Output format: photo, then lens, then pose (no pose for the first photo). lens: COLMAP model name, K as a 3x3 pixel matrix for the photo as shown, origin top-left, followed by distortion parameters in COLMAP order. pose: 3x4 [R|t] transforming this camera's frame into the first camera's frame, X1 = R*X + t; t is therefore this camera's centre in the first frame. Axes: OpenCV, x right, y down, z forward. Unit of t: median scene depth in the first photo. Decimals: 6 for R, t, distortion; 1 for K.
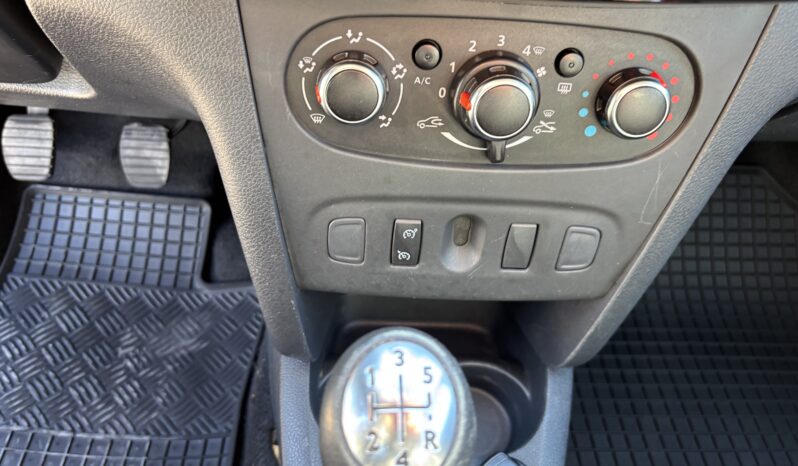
lens RADIAL K [[621.0, 0, 399.0], [0, 621.0, 233.0], [0, 0, 1]] dist [0.088084, -0.177632]
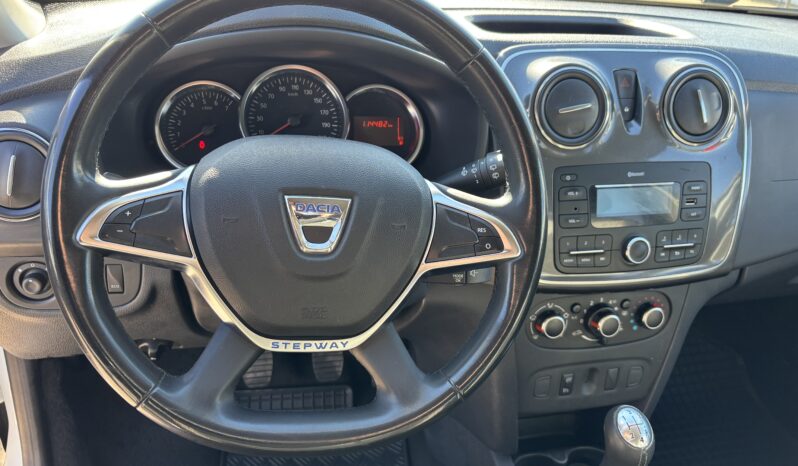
lens RADIAL K [[621.0, 0, 399.0], [0, 621.0, 233.0], [0, 0, 1]] dist [0.088084, -0.177632]
pose [[0.980488, -0.105970, 0.165572, -1.009119], [0.144483, 0.959602, -0.241432, -0.056049], [-0.133299, 0.260643, 0.956189, -1.395354]]
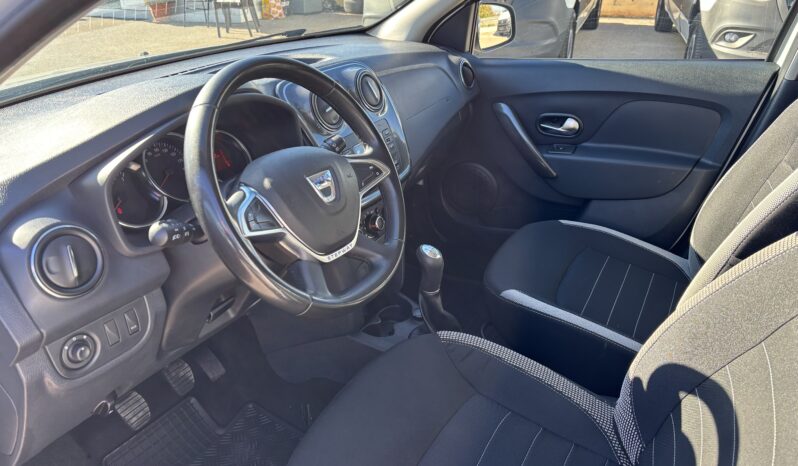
lens RADIAL K [[621.0, 0, 399.0], [0, 621.0, 233.0], [0, 0, 1]] dist [0.088084, -0.177632]
pose [[0.480061, -0.446066, 0.755359, -2.946829], [0.653459, 0.756313, 0.031329, -0.173198], [-0.585262, 0.478556, 0.654562, -1.859722]]
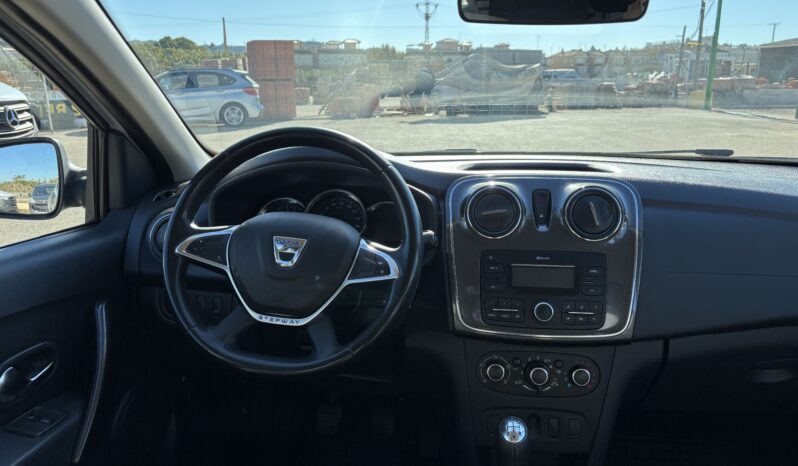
lens RADIAL K [[621.0, 0, 399.0], [0, 621.0, 233.0], [0, 0, 1]] dist [0.088084, -0.177632]
pose [[0.987835, -0.041046, -0.149990, -0.048339], [-0.043206, 0.854114, -0.518288, 0.880662], [0.149382, 0.518463, 0.841951, -2.266644]]
